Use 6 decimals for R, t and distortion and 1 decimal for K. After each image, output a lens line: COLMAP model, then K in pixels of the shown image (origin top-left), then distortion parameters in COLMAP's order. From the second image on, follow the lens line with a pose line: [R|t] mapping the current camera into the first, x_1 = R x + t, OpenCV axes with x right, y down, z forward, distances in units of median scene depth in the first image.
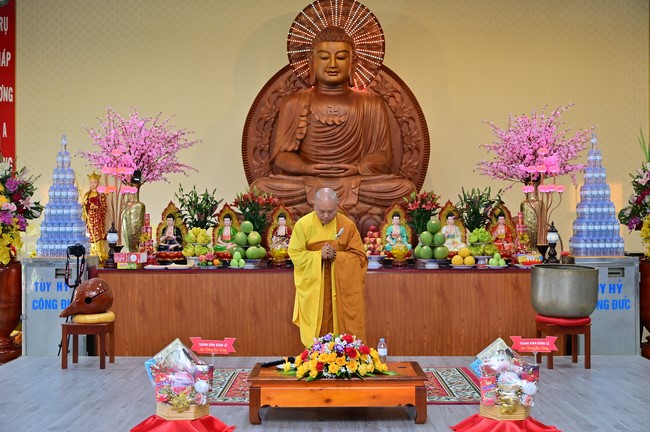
lens RADIAL K [[894.2, 0, 325.0], [0, 894.2, 216.0], [0, 0, 1]] dist [0.022113, 0.055389]
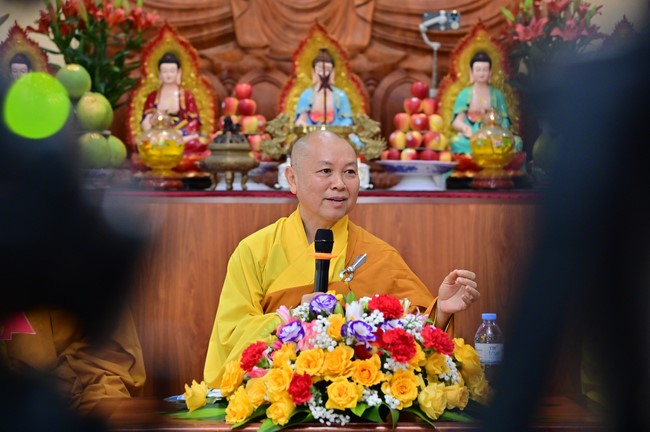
lens RADIAL K [[2097.8, 0, 325.0], [0, 2097.8, 216.0], [0, 0, 1]] dist [0.135217, 1.884325]
pose [[0.999528, 0.001554, 0.030693, -0.011097], [-0.001941, 0.999919, 0.012569, 0.053524], [-0.030671, -0.012622, 0.999450, 0.138202]]
